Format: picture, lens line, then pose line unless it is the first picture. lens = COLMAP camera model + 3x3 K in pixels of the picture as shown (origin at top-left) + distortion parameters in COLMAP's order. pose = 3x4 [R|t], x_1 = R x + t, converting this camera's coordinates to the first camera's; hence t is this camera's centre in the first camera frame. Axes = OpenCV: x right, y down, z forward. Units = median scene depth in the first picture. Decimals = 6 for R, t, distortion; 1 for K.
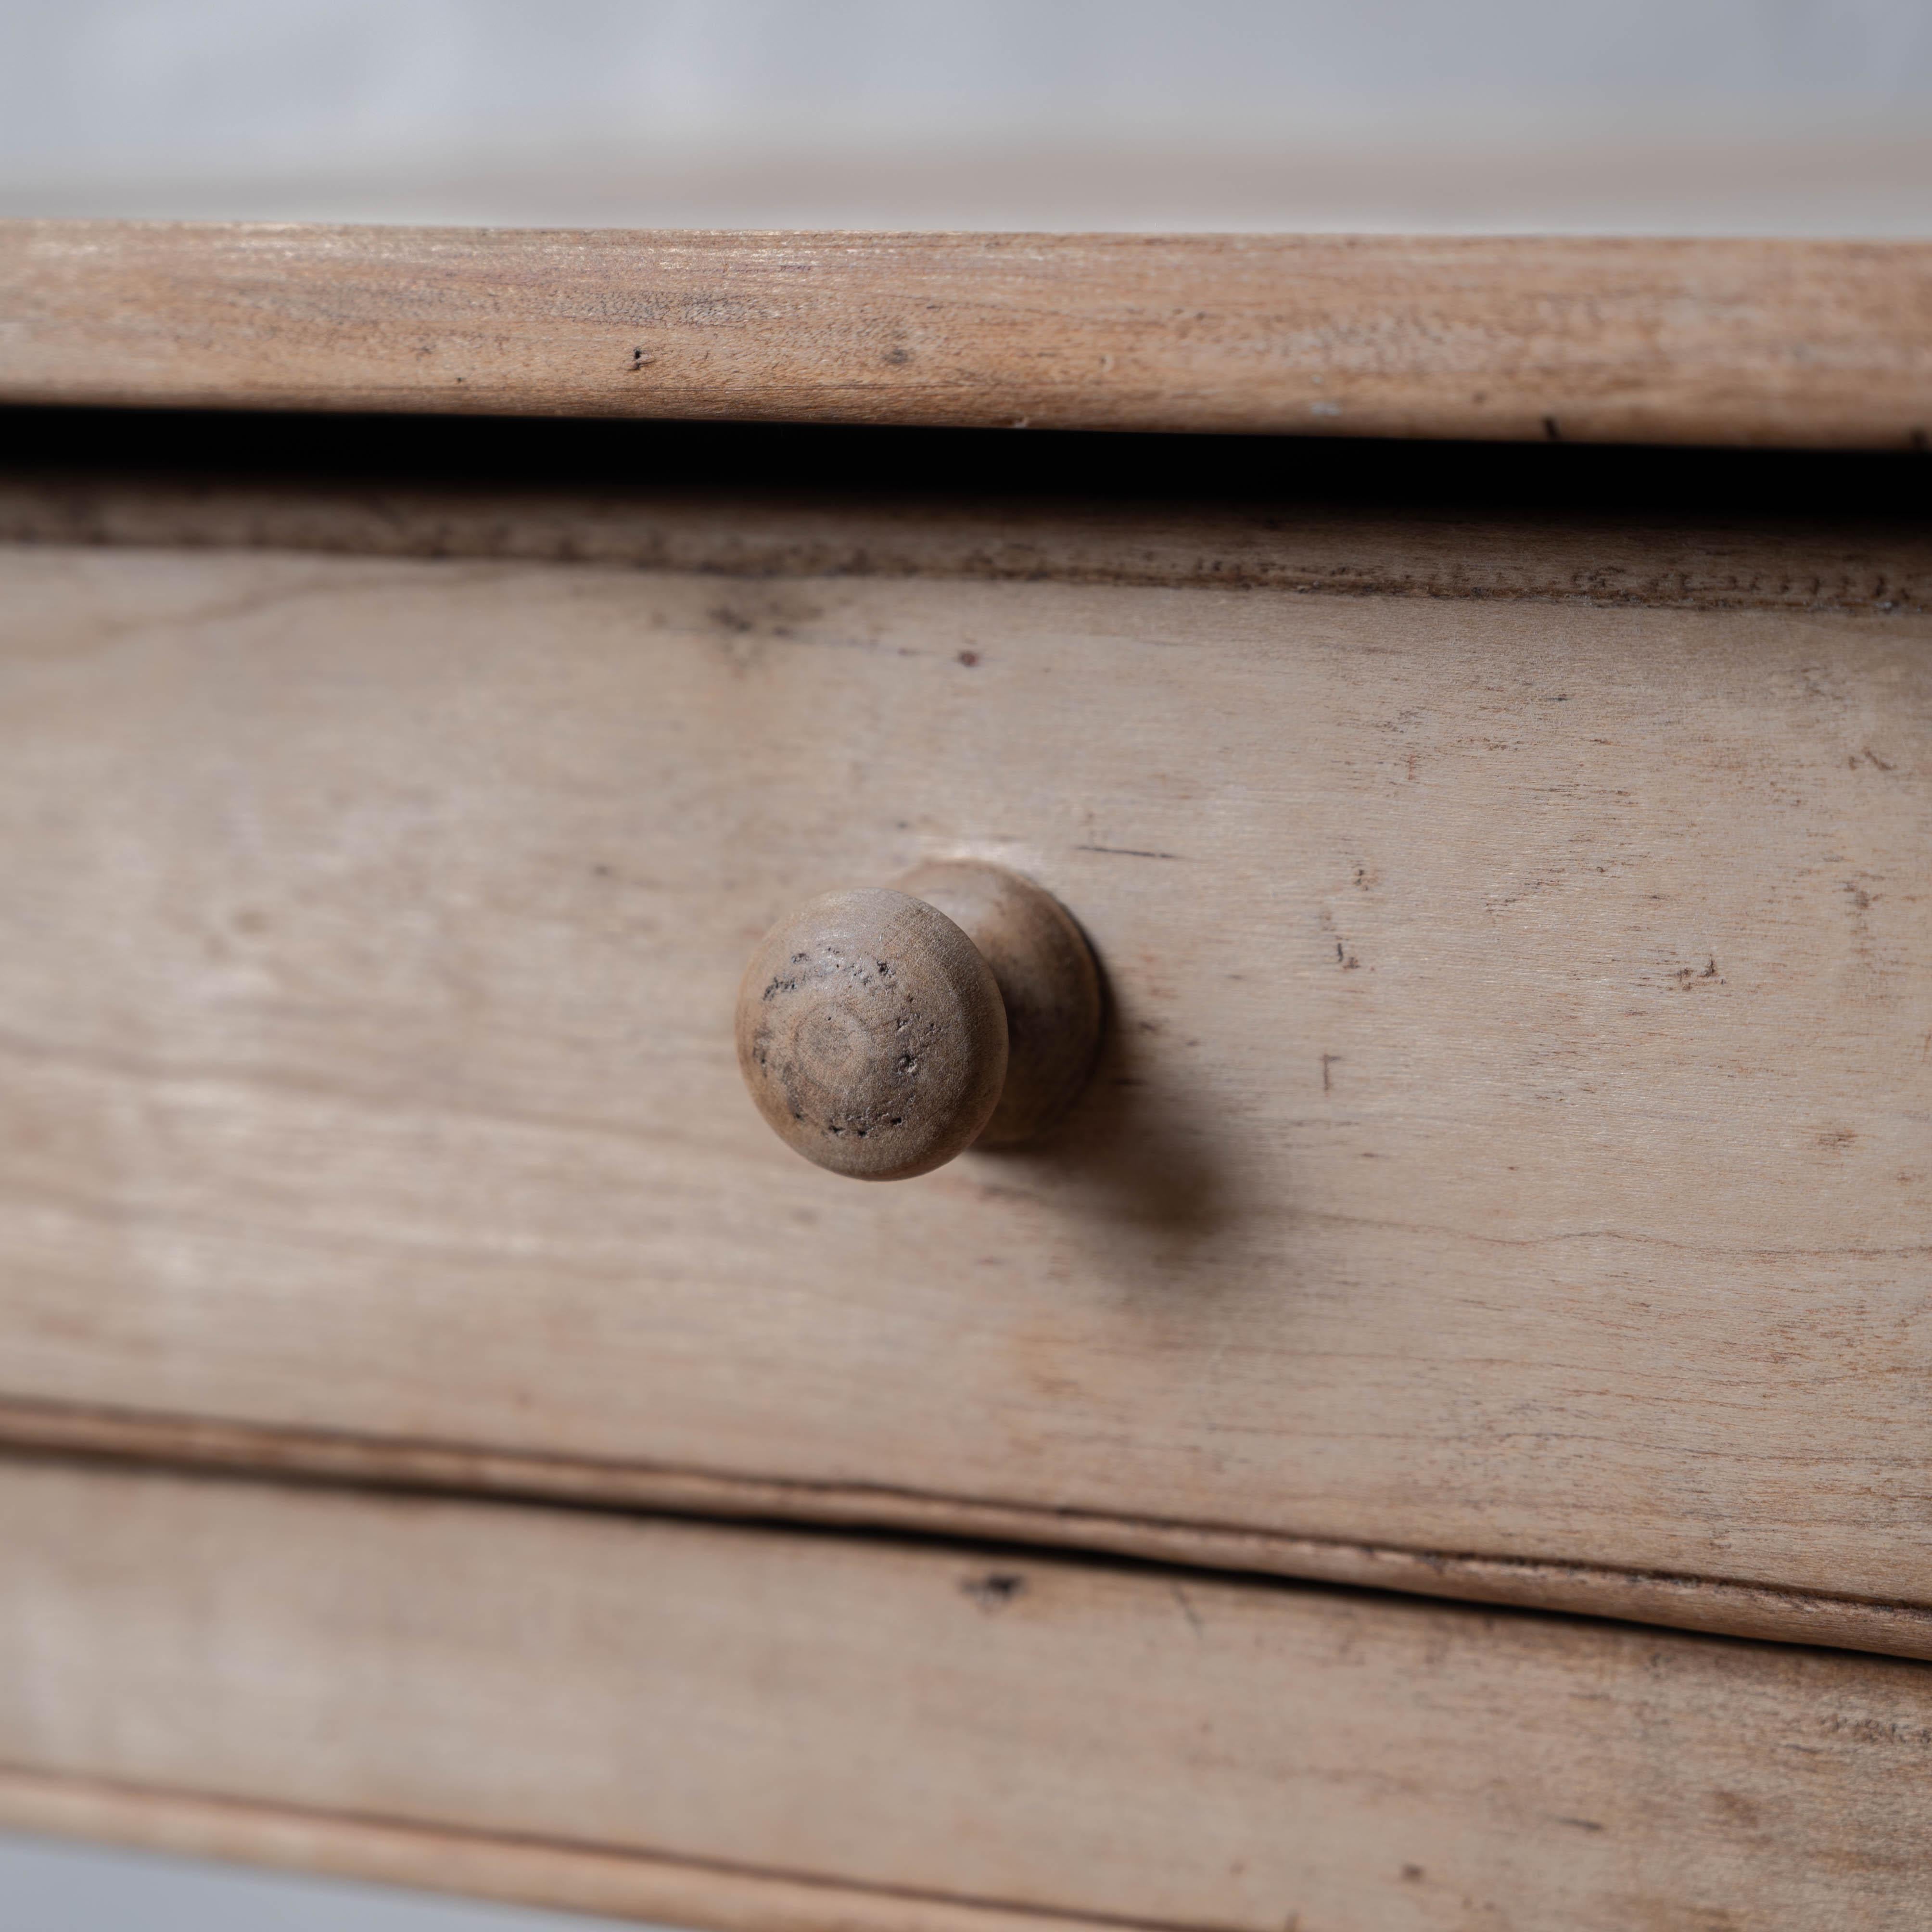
lens RADIAL K [[5772.5, 0, 1010.5], [0, 5772.5, 1025.7], [0, 0, 1]] dist [0.004685, 0.000000]
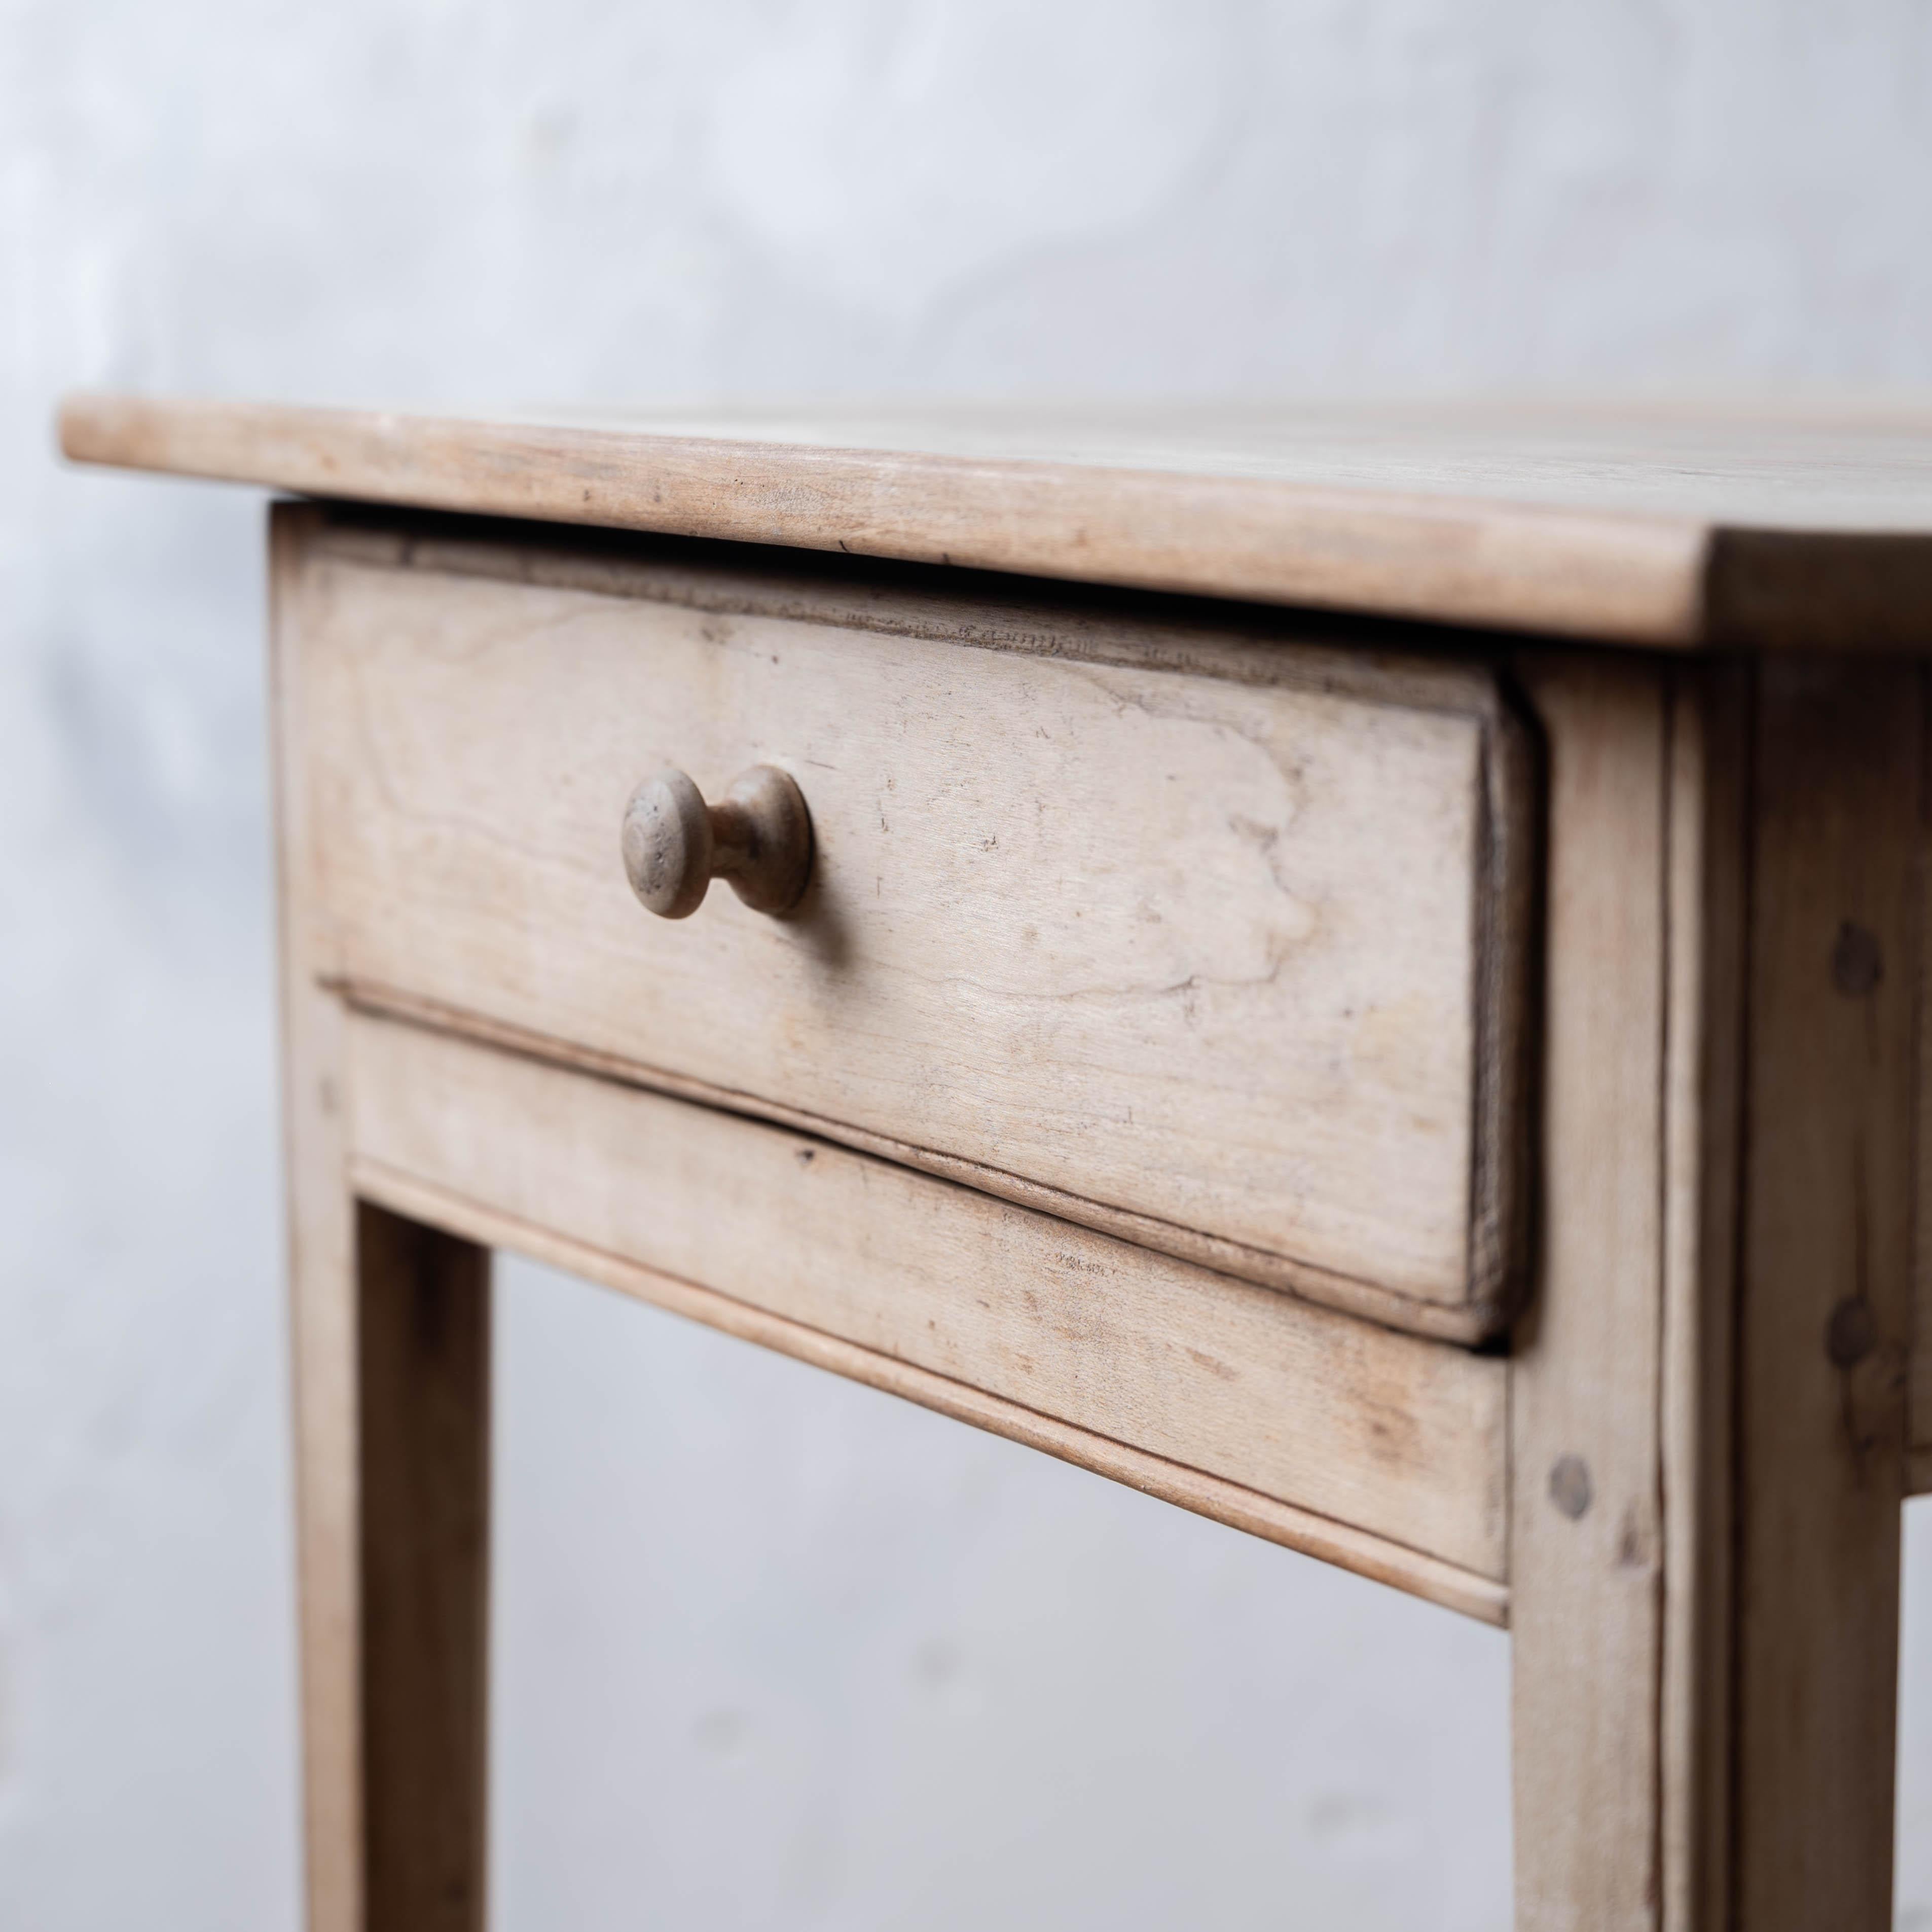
lens RADIAL K [[4637.3, 0, 969.4], [0, 4637.3, 1052.4], [0, 0, 1]] dist [0.006629, 0.000000]
pose [[0.850345, 0.104782, -0.515687, 0.867531], [-0.106654, 0.993954, 0.026093, 0.019518], [0.515303, 0.032812, 0.856380, -0.289324]]
